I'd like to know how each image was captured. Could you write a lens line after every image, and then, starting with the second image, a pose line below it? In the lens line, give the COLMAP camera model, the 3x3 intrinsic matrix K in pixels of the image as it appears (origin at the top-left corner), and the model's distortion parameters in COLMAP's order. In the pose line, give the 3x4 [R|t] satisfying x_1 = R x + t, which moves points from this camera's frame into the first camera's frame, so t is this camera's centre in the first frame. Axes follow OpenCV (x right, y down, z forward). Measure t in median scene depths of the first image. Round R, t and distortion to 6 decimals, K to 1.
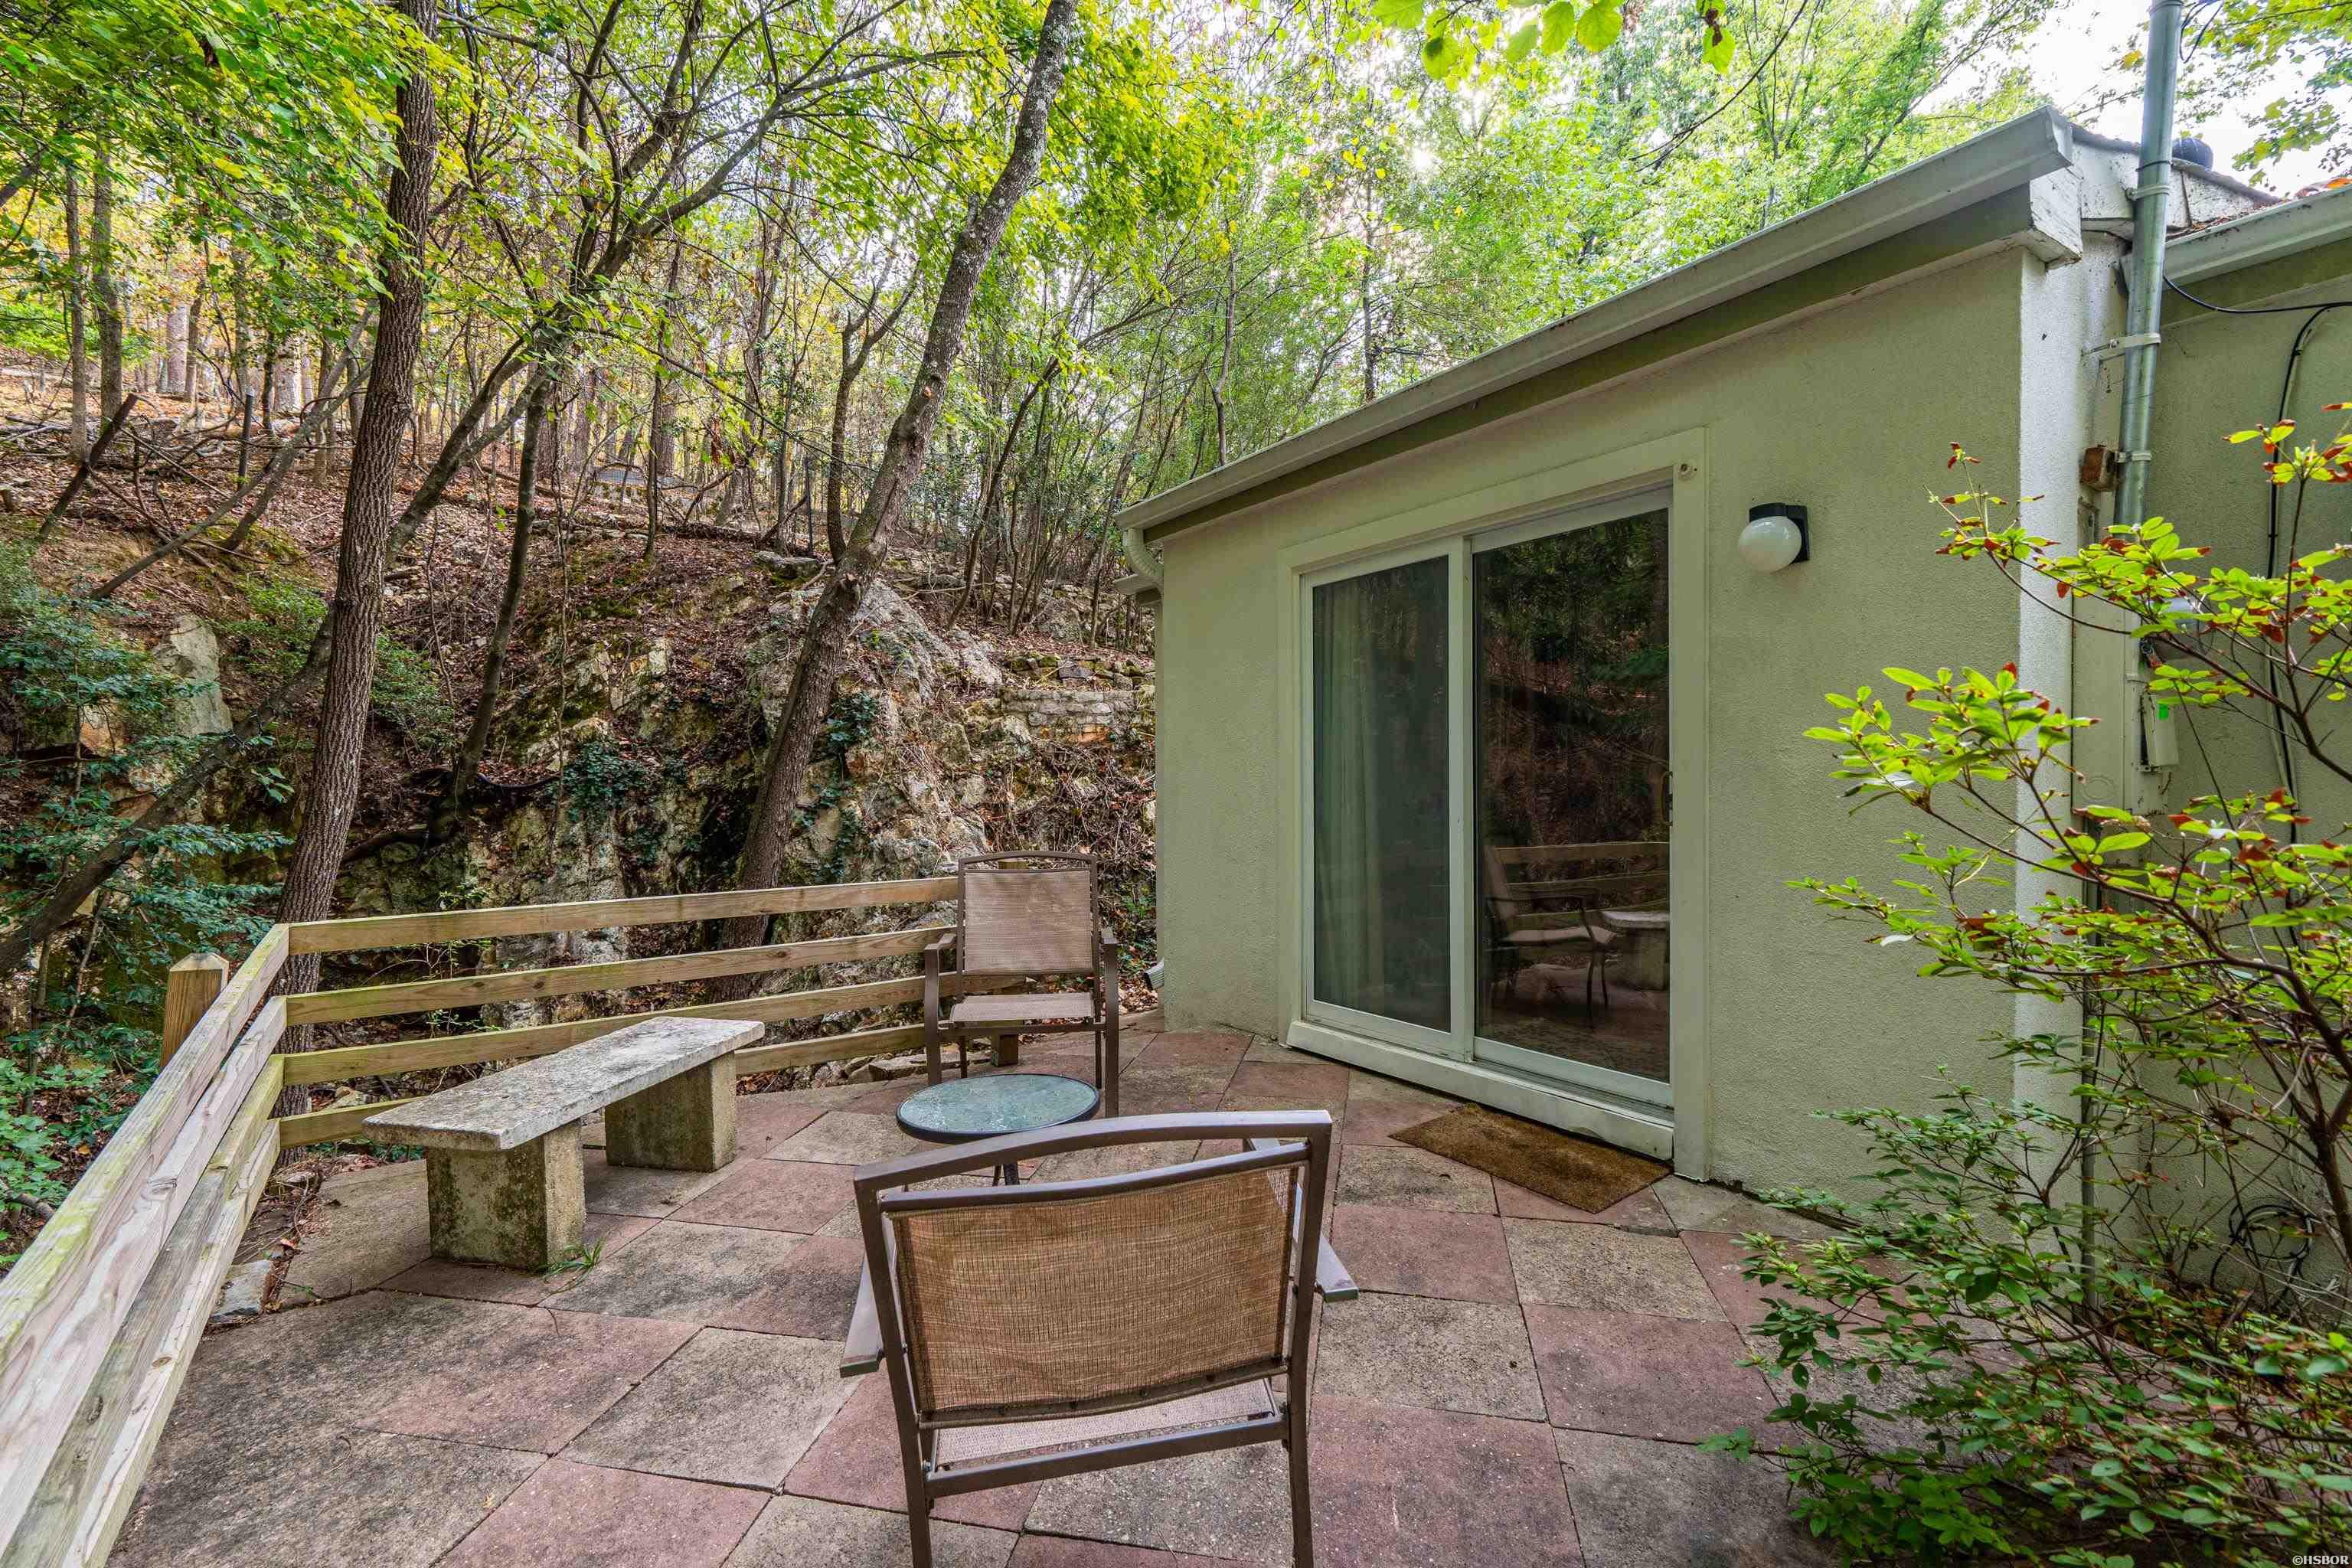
lens RADIAL K [[1105.4, 0, 1176.0], [0, 1105.4, 784.0], [0, 0, 1]] dist [0.000505, 0.000311]
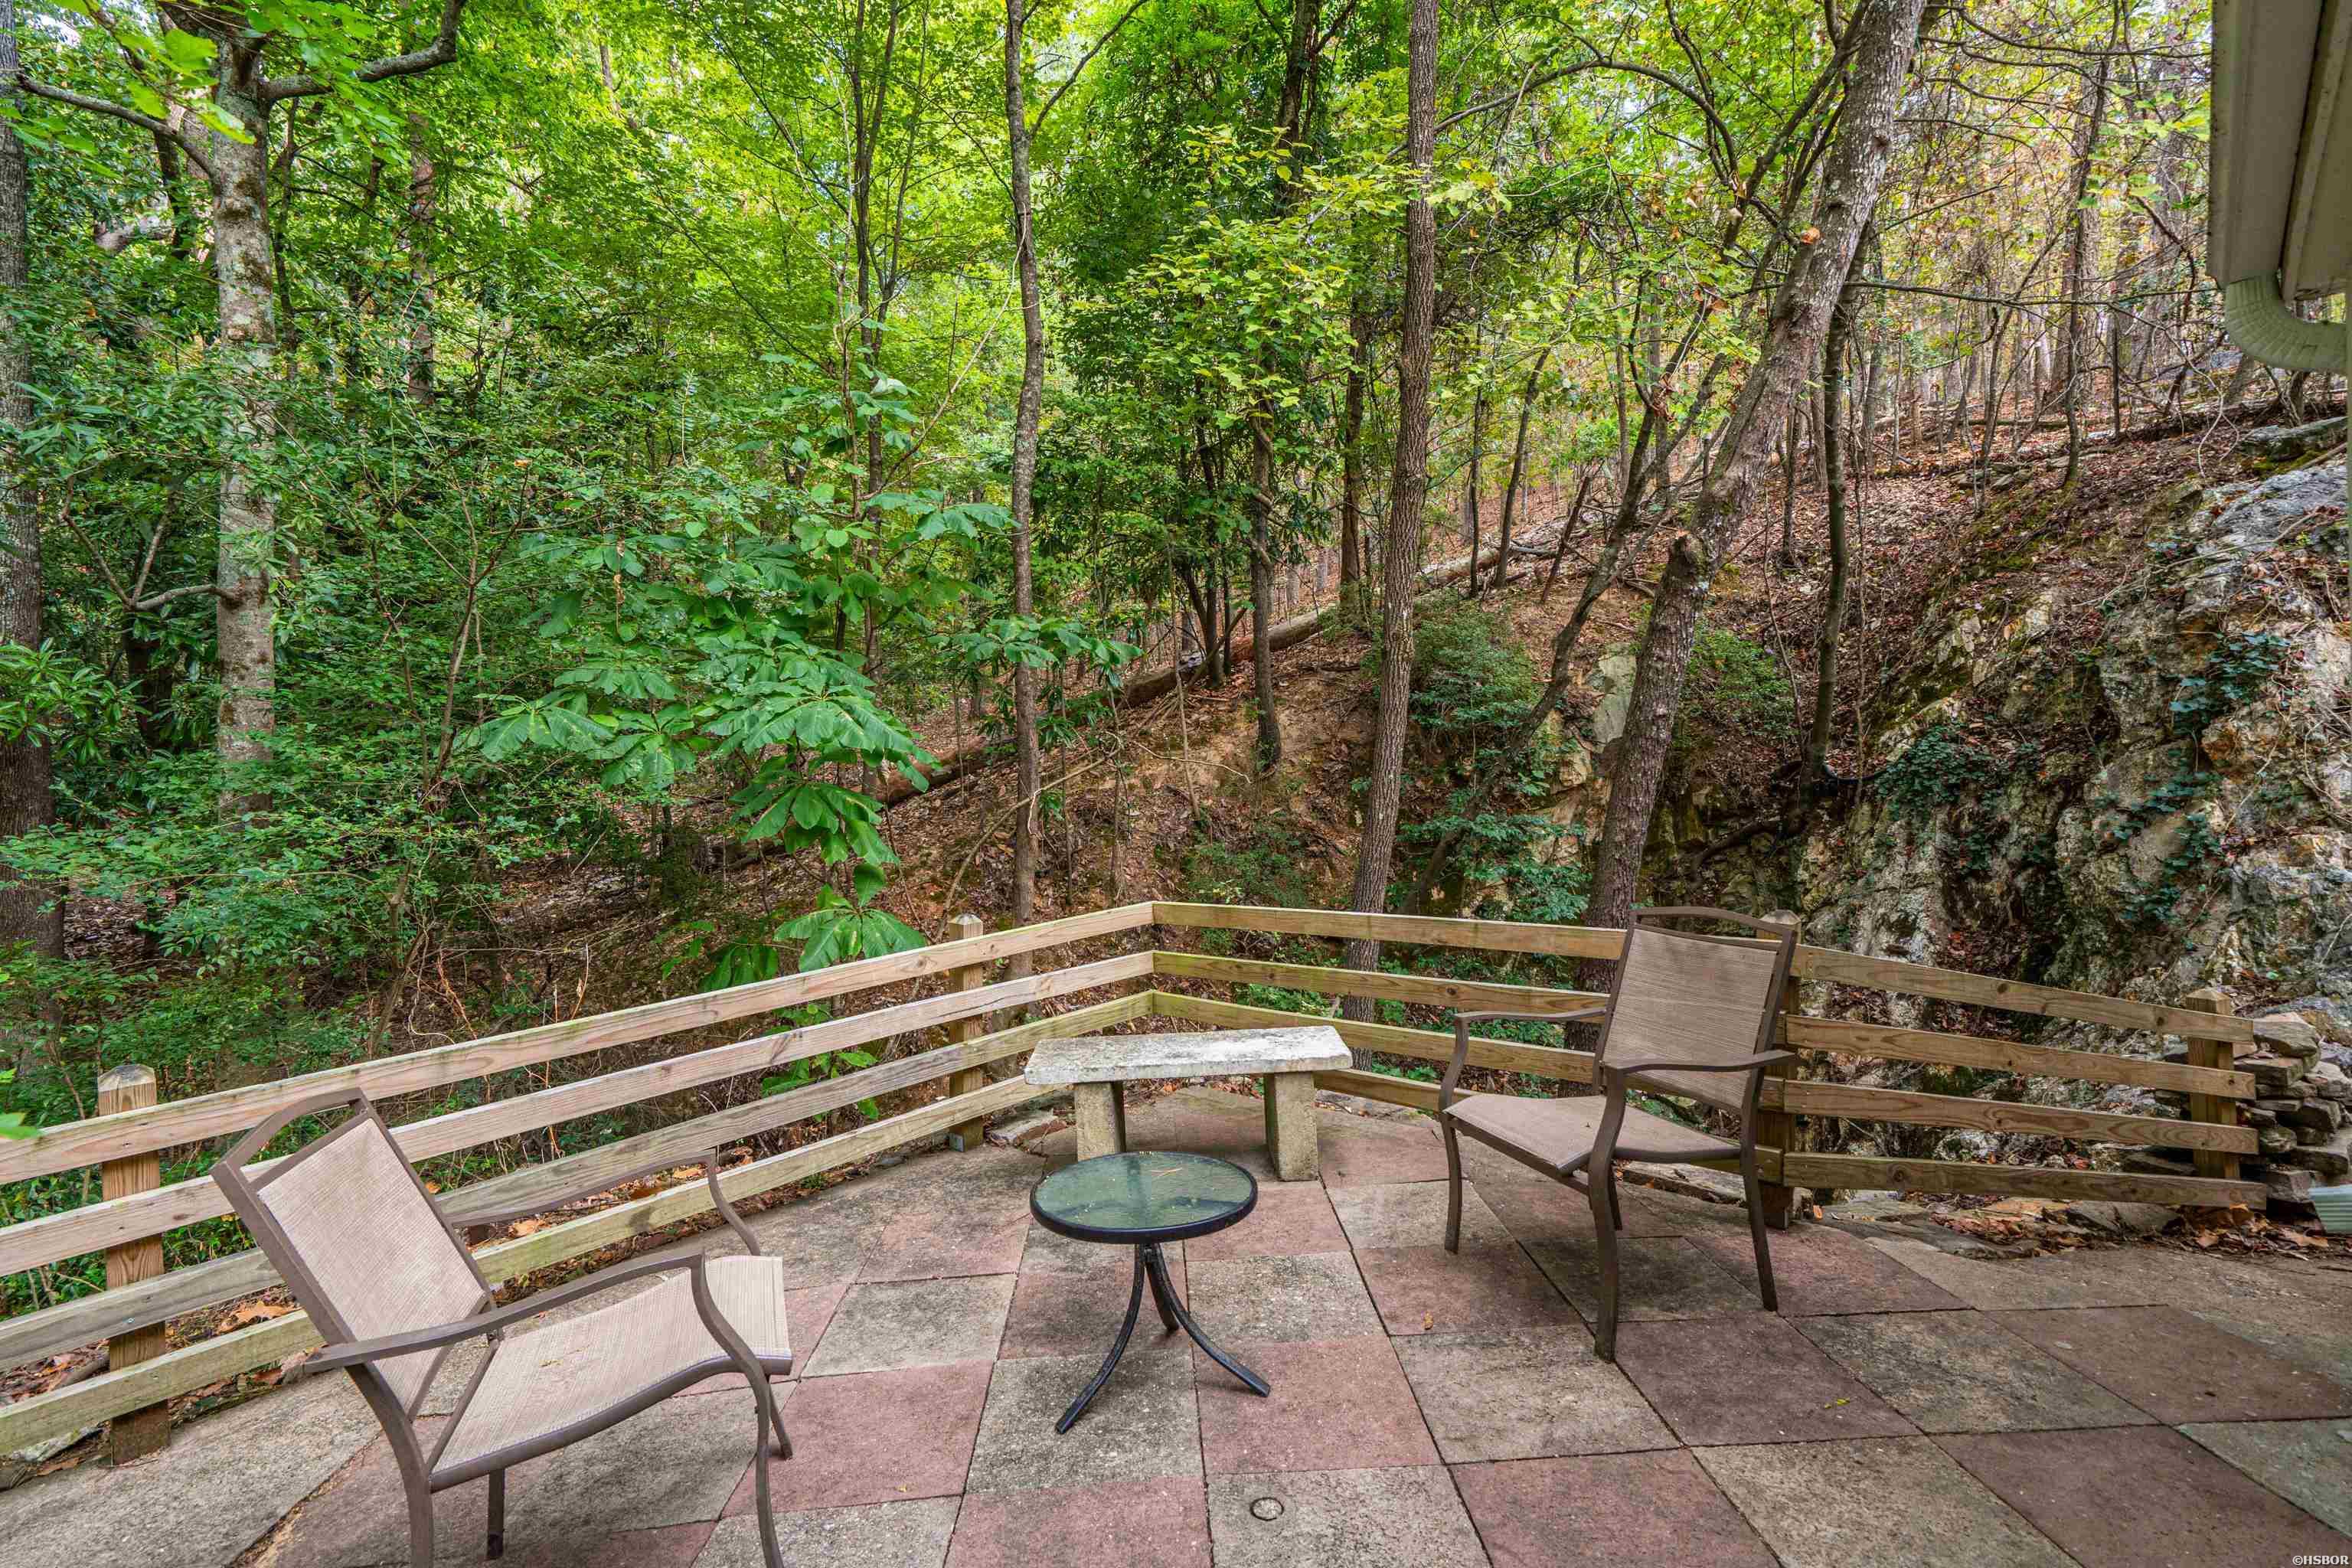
lens RADIAL K [[1105.4, 0, 1176.0], [0, 1105.4, 784.0], [0, 0, 1]] dist [0.000505, 0.000311]
pose [[0.186832, 0.002786, -0.982388, 0.221989], [0.022718, 0.999716, 0.007156, -0.013636], [0.982129, -0.023655, 0.186715, 0.266176]]
